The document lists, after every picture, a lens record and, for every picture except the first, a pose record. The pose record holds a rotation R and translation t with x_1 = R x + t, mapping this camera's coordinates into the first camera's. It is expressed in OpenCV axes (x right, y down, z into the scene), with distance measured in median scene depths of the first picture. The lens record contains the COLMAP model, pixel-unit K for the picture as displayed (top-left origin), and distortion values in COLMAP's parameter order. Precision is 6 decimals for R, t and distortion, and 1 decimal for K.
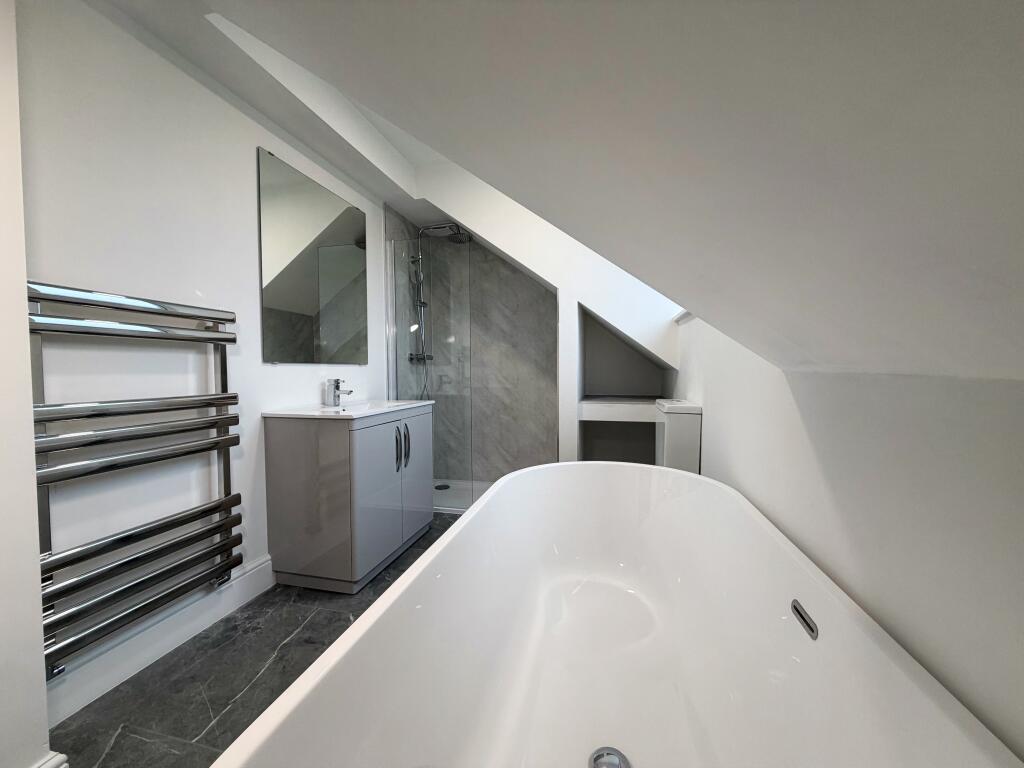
lens RADIAL K [[408.6, 0, 511.4], [0, 408.6, 382.3], [0, 0, 1]] dist [0.000081, -0.000082]
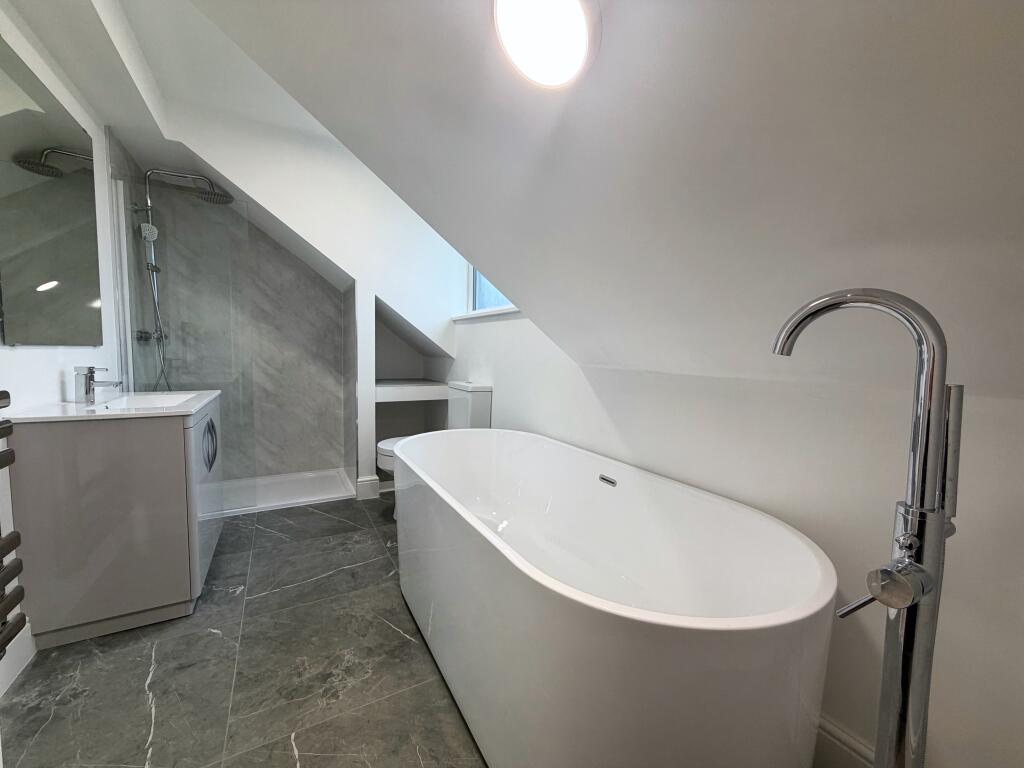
lens RADIAL K [[408.6, 0, 511.4], [0, 408.6, 382.3], [0, 0, 1]] dist [0.000081, -0.000082]
pose [[0.724475, -0.029546, 0.688668, -0.343005], [-0.003290, 0.998921, 0.046318, -0.014929], [-0.689293, -0.035822, 0.723596, -0.064032]]
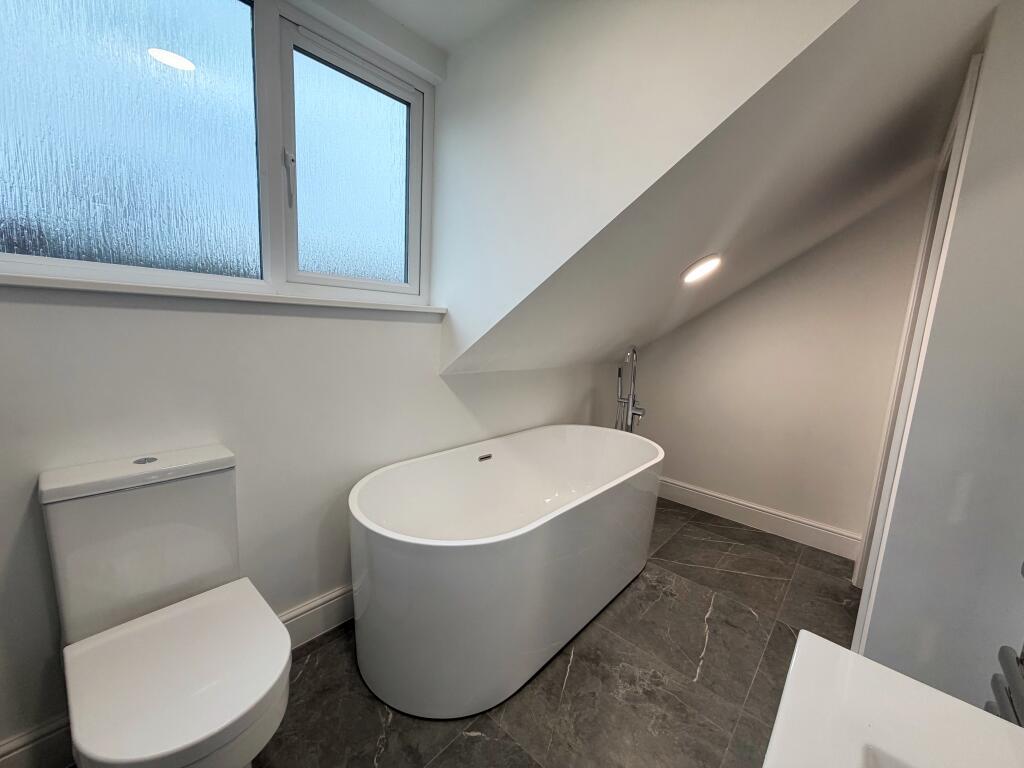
lens RADIAL K [[408.6, 0, 511.4], [0, 408.6, 382.3], [0, 0, 1]] dist [0.000081, -0.000082]
pose [[-0.882206, -0.107927, 0.458328, -0.210557], [-0.029886, 0.984249, 0.174245, -0.134551], [-0.469915, 0.140023, -0.871535, 0.991660]]
